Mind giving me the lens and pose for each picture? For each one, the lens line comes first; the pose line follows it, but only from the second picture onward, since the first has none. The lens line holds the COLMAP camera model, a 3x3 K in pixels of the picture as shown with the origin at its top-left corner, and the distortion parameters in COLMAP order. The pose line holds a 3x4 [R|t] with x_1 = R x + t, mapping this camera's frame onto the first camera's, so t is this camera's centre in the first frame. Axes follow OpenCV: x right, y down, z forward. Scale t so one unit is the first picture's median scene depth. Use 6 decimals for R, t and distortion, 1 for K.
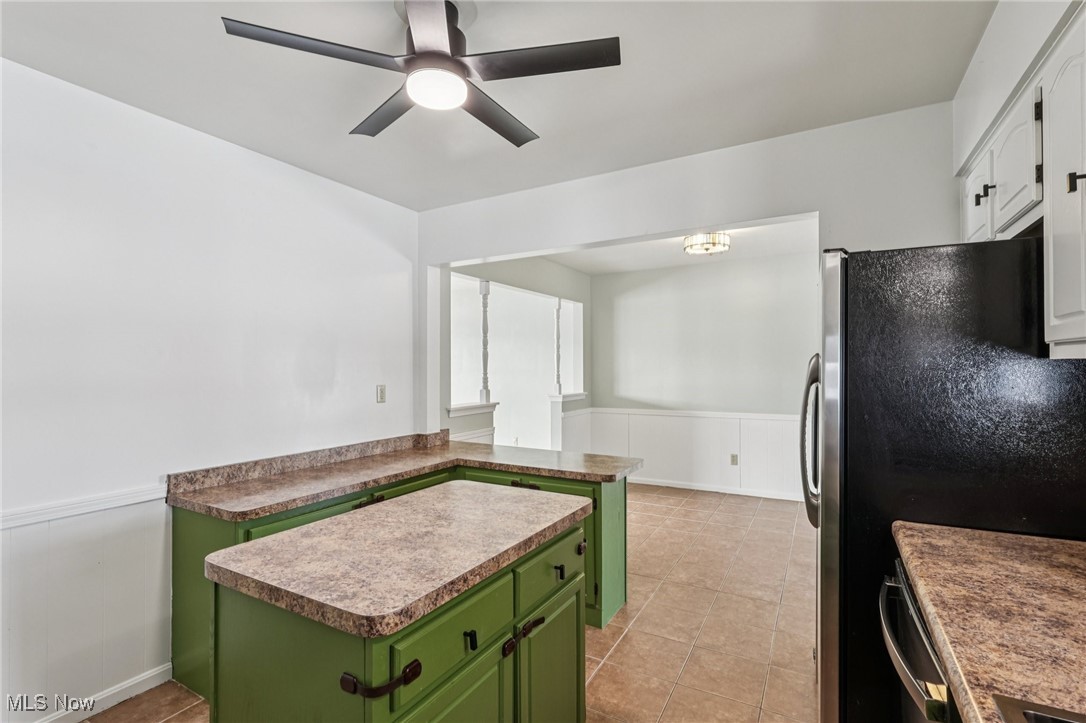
lens RADIAL K [[503.6, 0, 540.1], [0, 503.6, 364.1], [0, 0, 1]] dist [-0.001195, 0.000021]
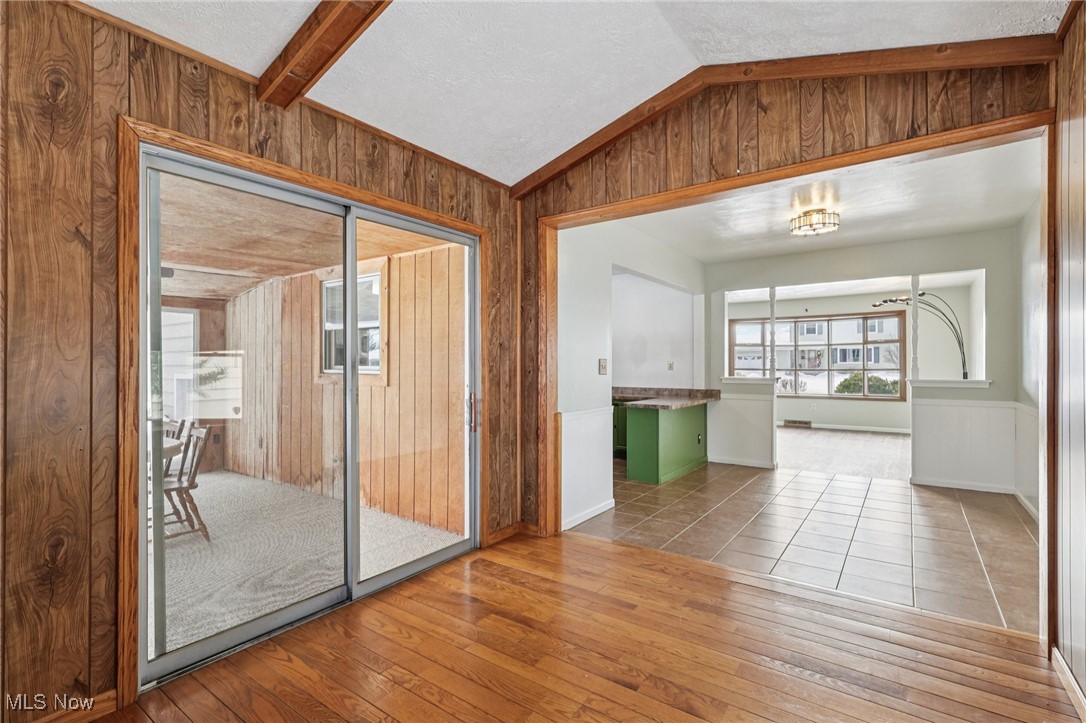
lens RADIAL K [[503.6, 0, 540.1], [0, 503.6, 364.1], [0, 0, 1]] dist [-0.001195, 0.000021]
pose [[-0.111367, 0.004658, -0.993768, 2.054786], [0.007099, 0.999967, 0.003891, 0.048687], [0.993754, -0.006621, -0.111396, 0.833083]]
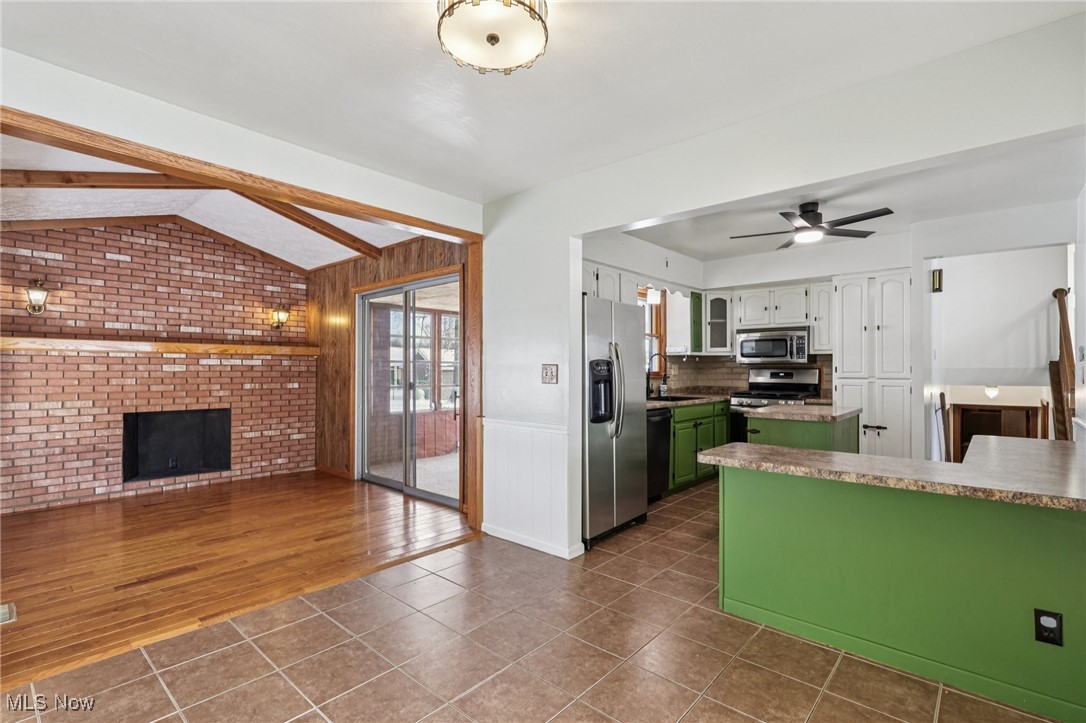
lens RADIAL K [[509.9, 0, 546.3], [0, 509.9, 361.1], [0, 0, 1]] dist [0.002210, -0.000242]
pose [[-0.978551, 0.007110, 0.205883, 0.299035], [0.002535, 0.999744, -0.022473, 0.060819], [-0.205990, -0.021469, -0.978318, 2.056442]]
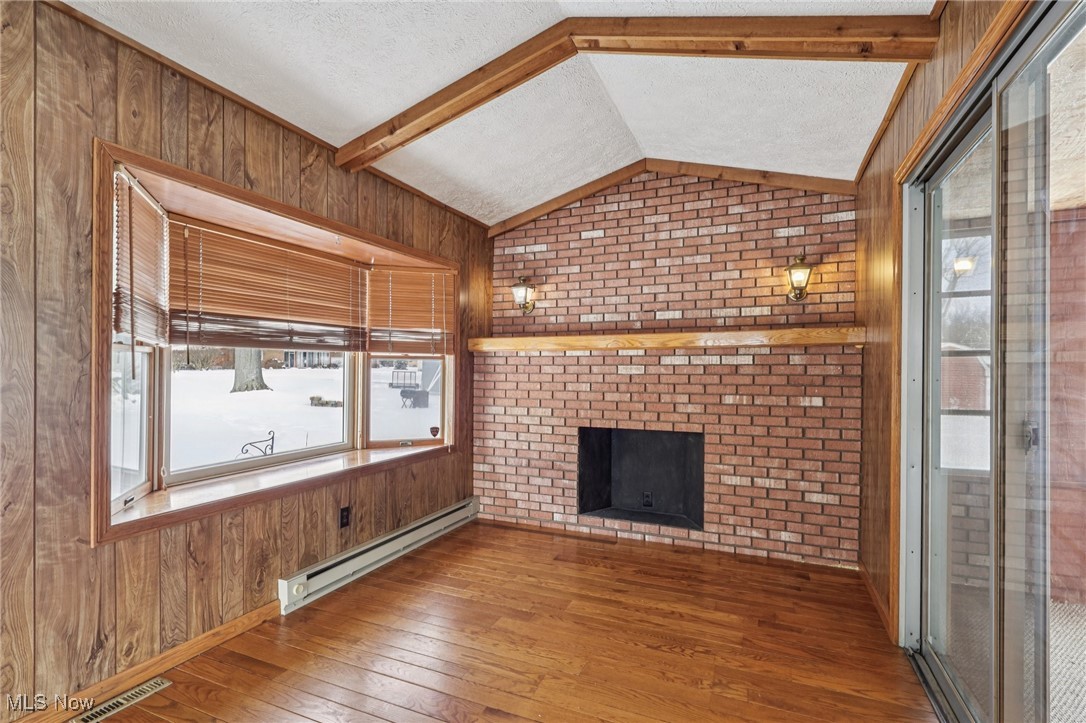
lens RADIAL K [[507.0, 0, 544.5], [0, 507.0, 372.2], [0, 0, 1]] dist [0.001423, -0.000763]
pose [[-0.104412, 0.002294, 0.994532, 0.713918], [-0.004783, 0.999985, -0.002808, 0.052460], [-0.994523, -0.005050, -0.104399, 0.878051]]
